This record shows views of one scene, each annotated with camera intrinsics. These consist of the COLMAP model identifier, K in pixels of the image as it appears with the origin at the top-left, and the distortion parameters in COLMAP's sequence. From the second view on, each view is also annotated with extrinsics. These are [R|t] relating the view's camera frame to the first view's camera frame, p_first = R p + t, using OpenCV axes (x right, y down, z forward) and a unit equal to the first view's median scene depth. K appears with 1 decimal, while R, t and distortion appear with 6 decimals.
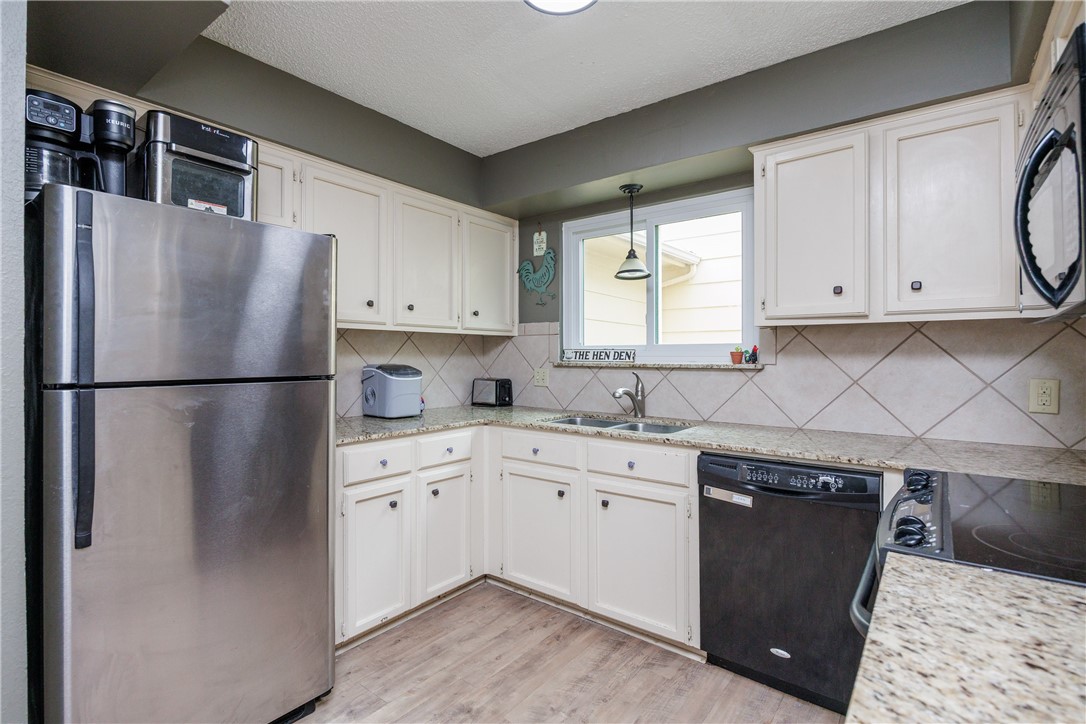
lens RADIAL K [[516.9, 0, 541.5], [0, 516.9, 350.6], [0, 0, 1]] dist [-0.015201, 0.002827]
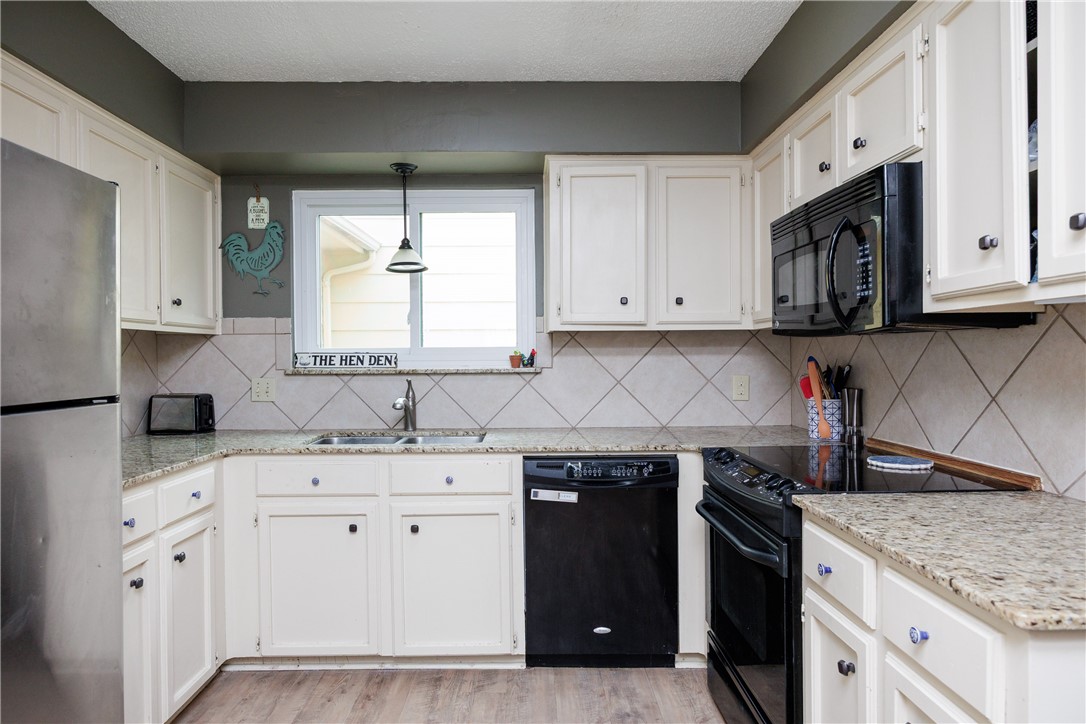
lens RADIAL K [[643.9, 0, 542.6], [0, 643.9, 359.7], [0, 0, 1]] dist [-0.001088, 0.003585]
pose [[0.779559, -0.009339, 0.626260, -0.352483], [0.001396, 0.999912, 0.013173, -0.005785], [-0.626328, -0.009394, 0.779503, 0.007615]]
